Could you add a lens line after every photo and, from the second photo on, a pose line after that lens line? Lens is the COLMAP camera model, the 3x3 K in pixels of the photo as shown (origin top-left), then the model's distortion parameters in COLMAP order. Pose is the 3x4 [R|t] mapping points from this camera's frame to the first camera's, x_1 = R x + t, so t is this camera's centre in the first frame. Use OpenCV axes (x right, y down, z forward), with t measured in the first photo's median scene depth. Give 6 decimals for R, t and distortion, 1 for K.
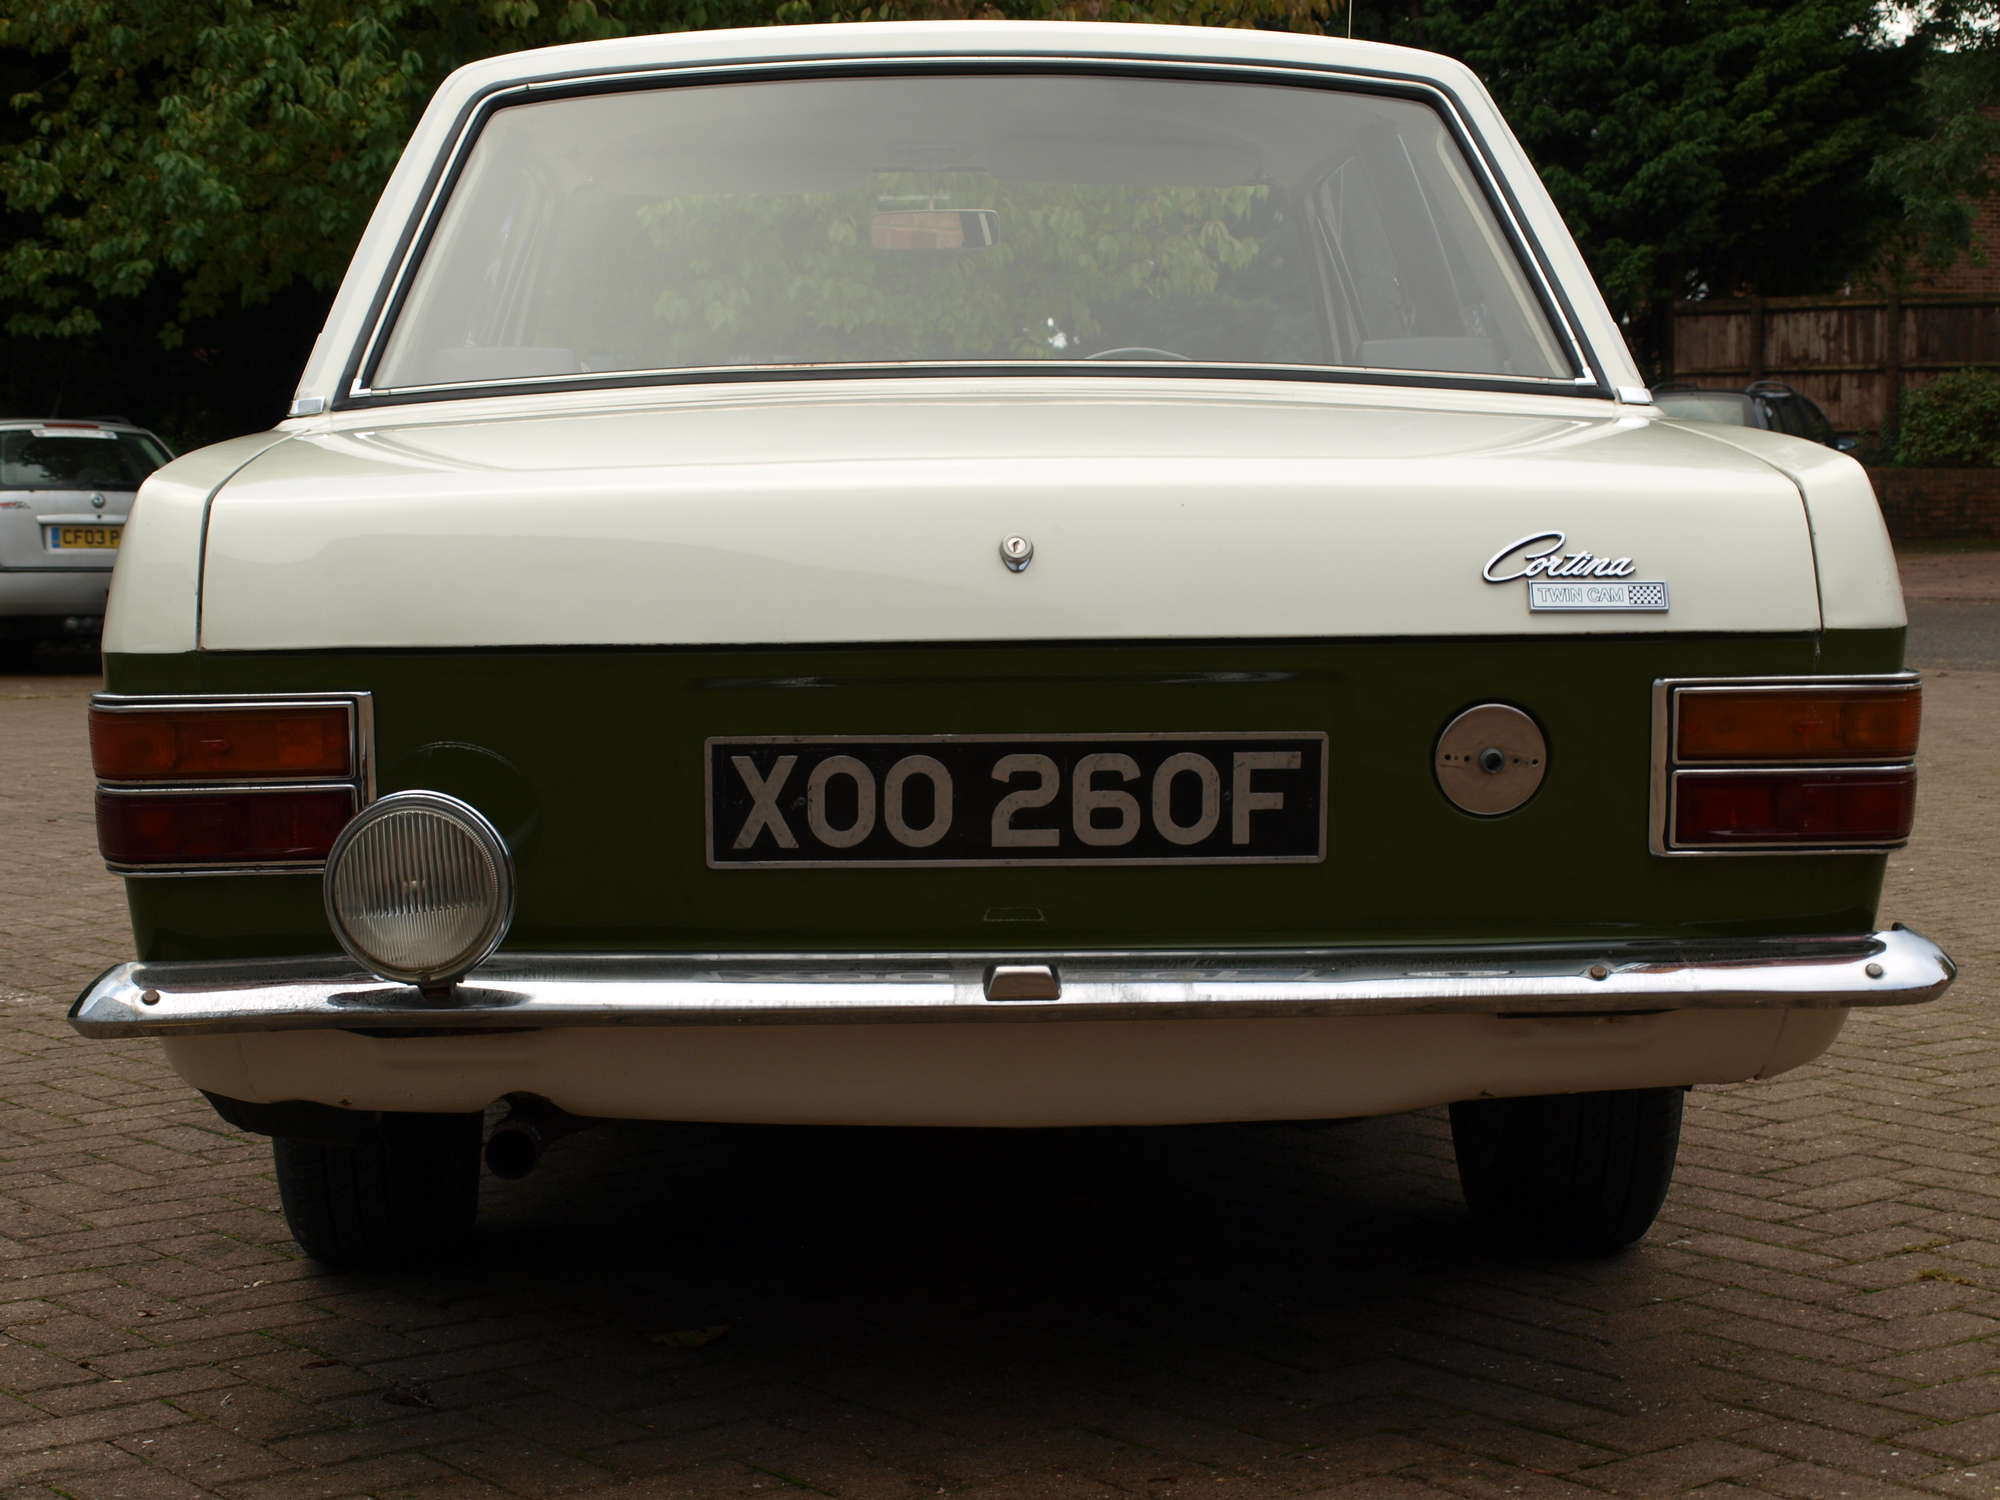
lens RADIAL K [[3553.3, 0, 1000.0], [0, 3553.3, 750.0], [0, 0, 1]] dist [-0.014468, 0.057831]
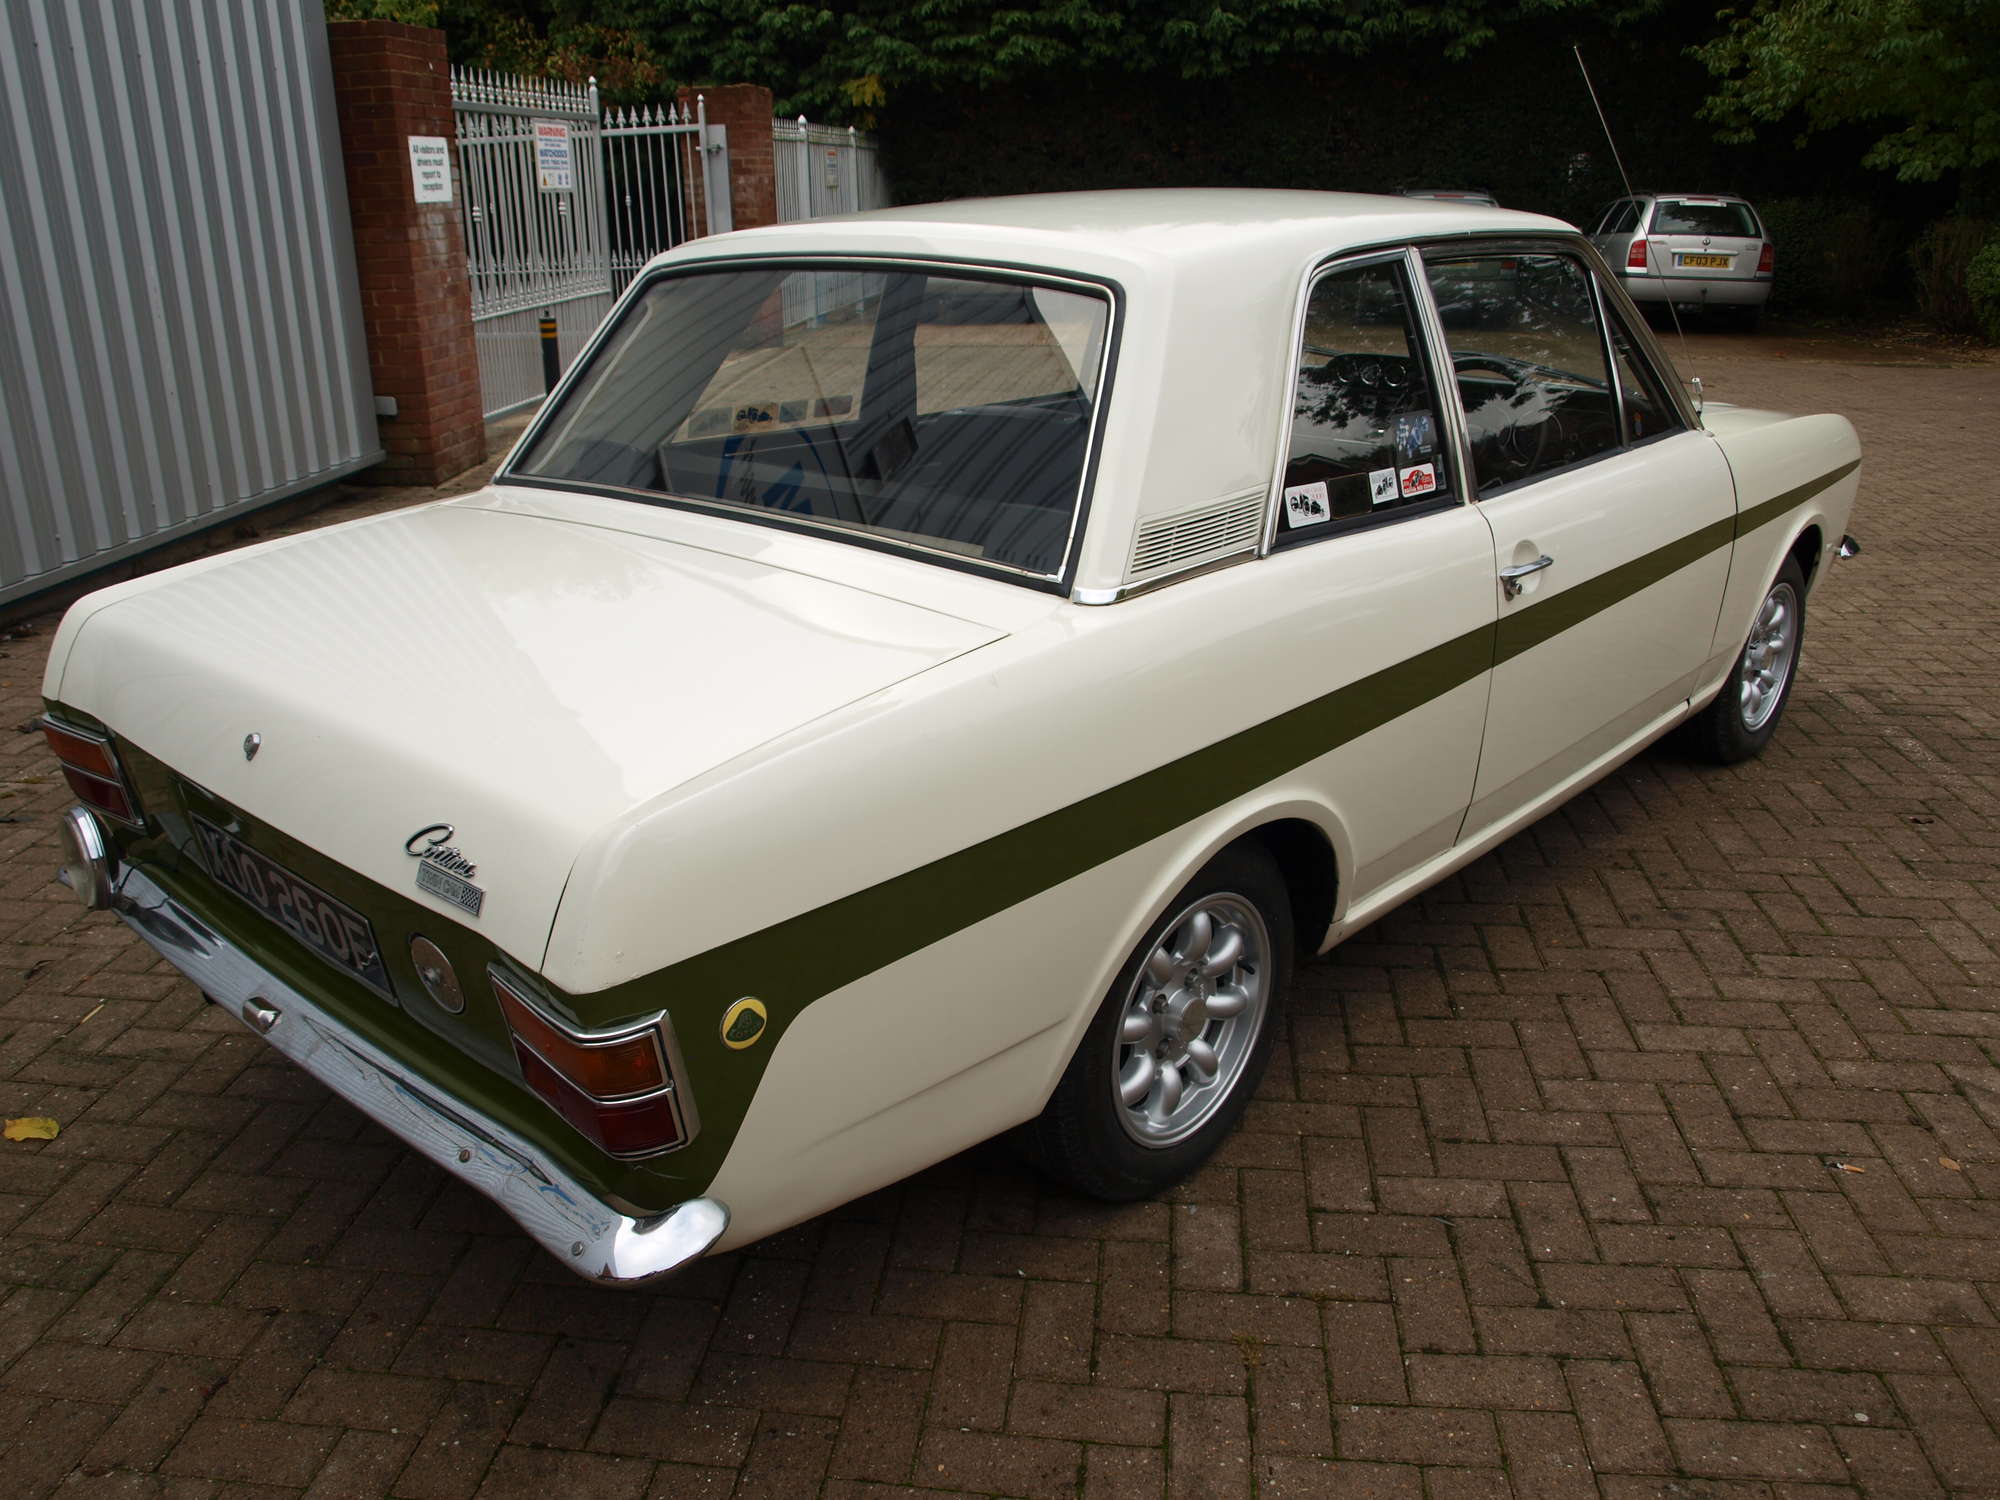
lens RADIAL K [[1593.9, 0, 976.6], [0, 1593.9, 750.9], [0, 0, 1]] dist [-0.104522, 0.061993]
pose [[0.700939, 0.237708, -0.672443, 0.264004], [-0.041218, 0.954750, 0.294539, -0.106344], [0.712030, -0.178737, 0.679019, 0.310919]]
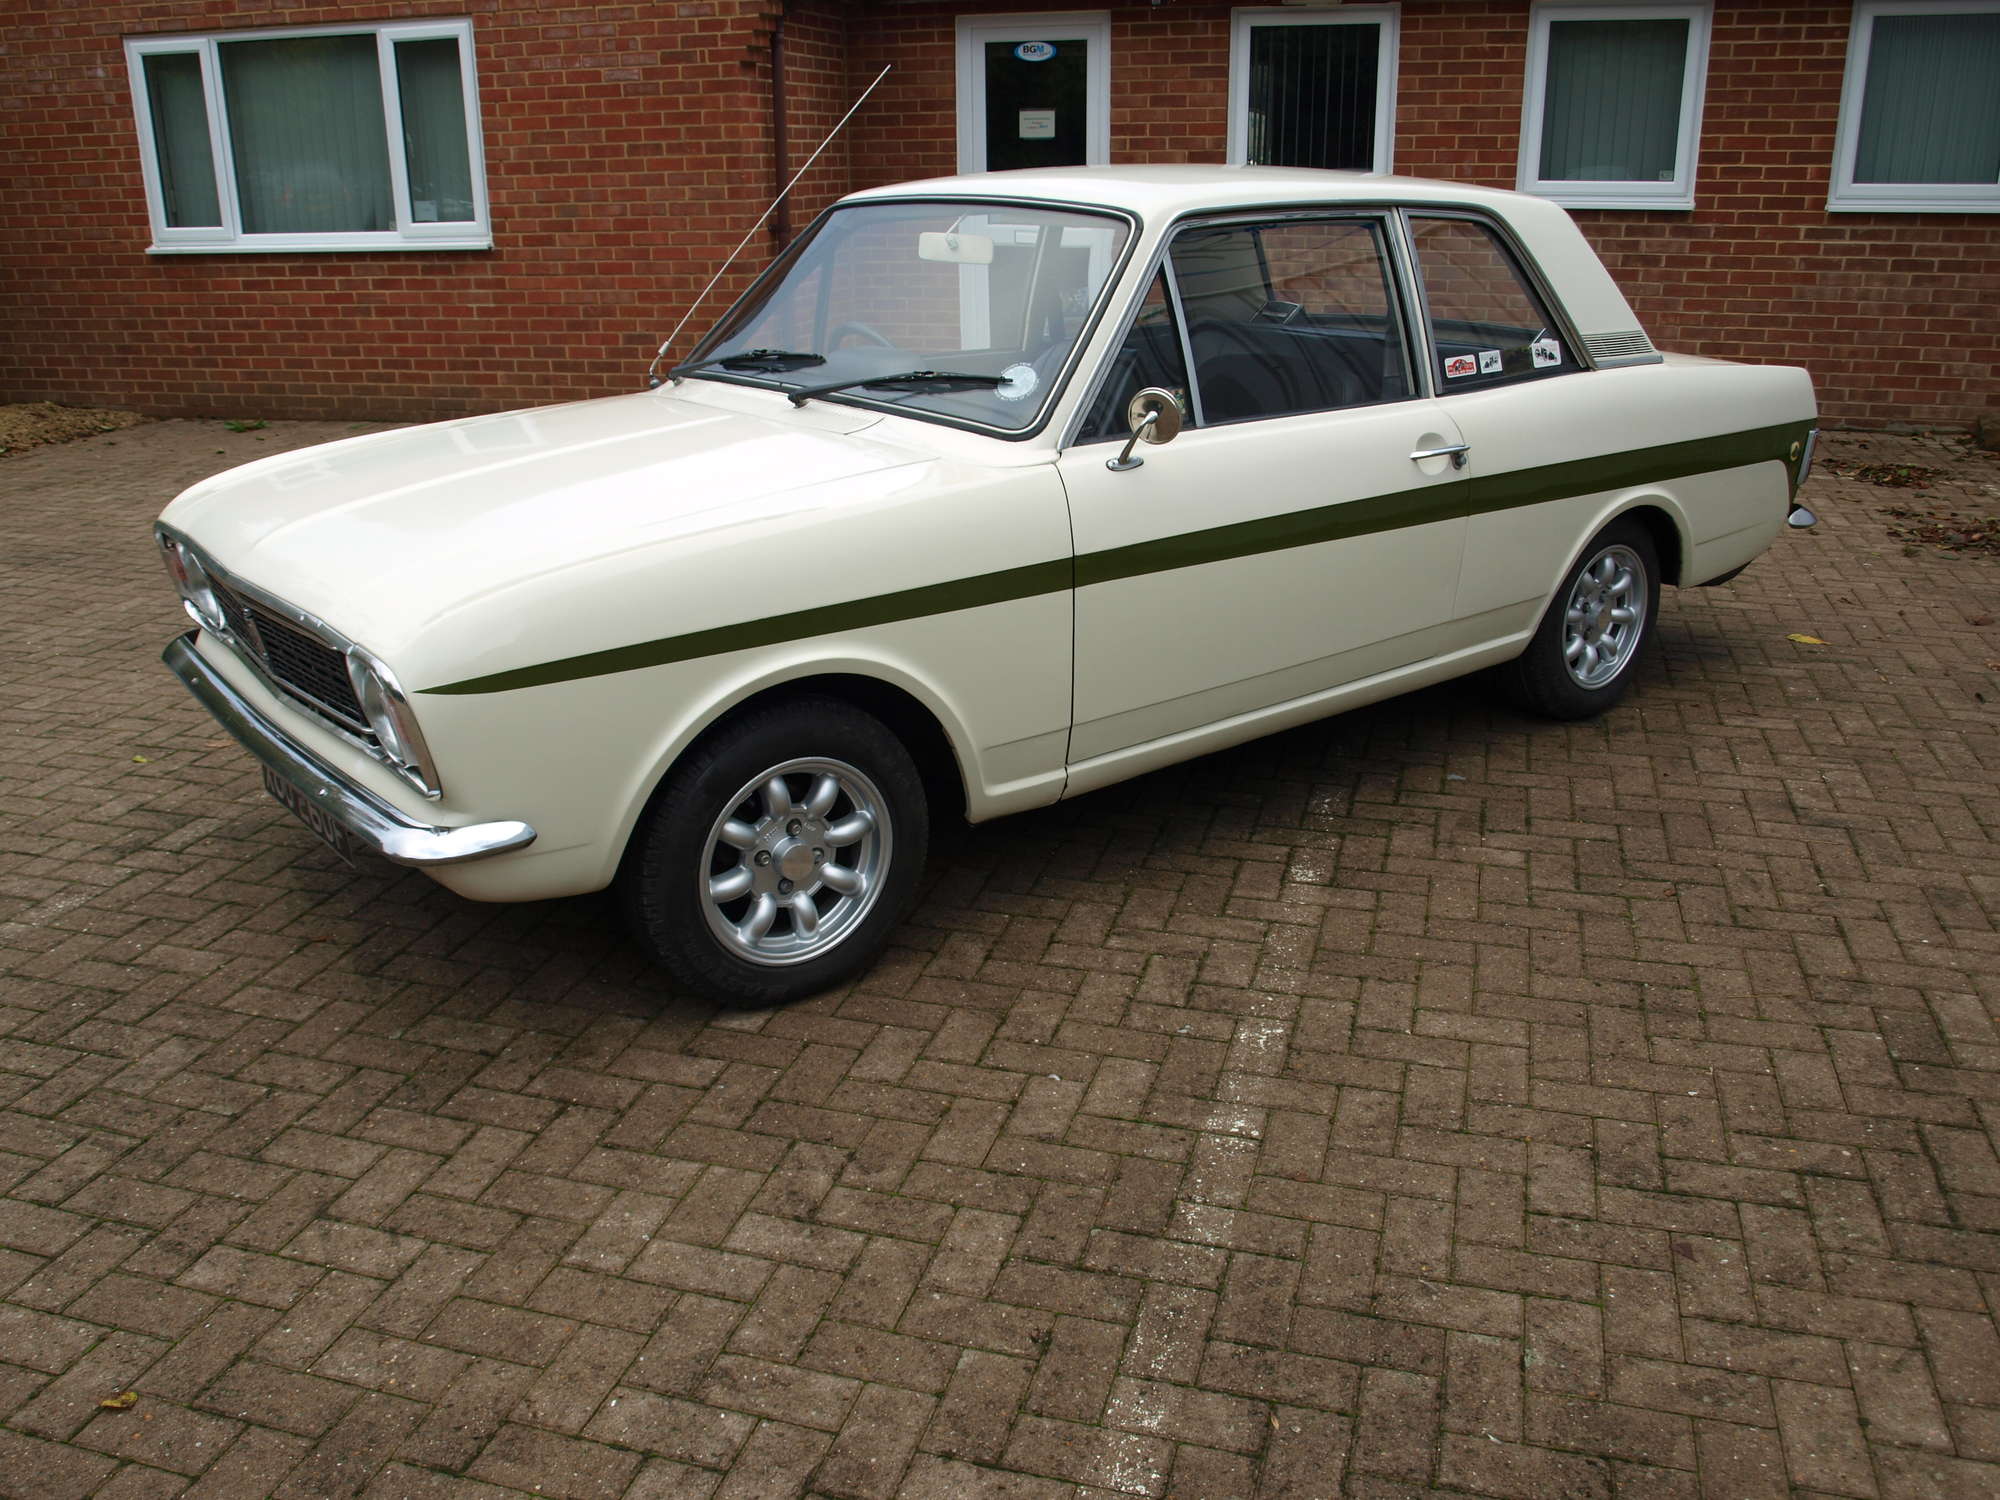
lens RADIAL K [[1755.1, 0, 1000.0], [0, 1755.1, 750.0], [0, 0, 1]] dist [-0.110012, 0.084039]
pose [[-0.578866, -0.254753, 0.774606, -0.490868], [0.072935, 0.929961, 0.360351, -0.160995], [-0.812154, 0.265091, -0.519742, 1.065938]]
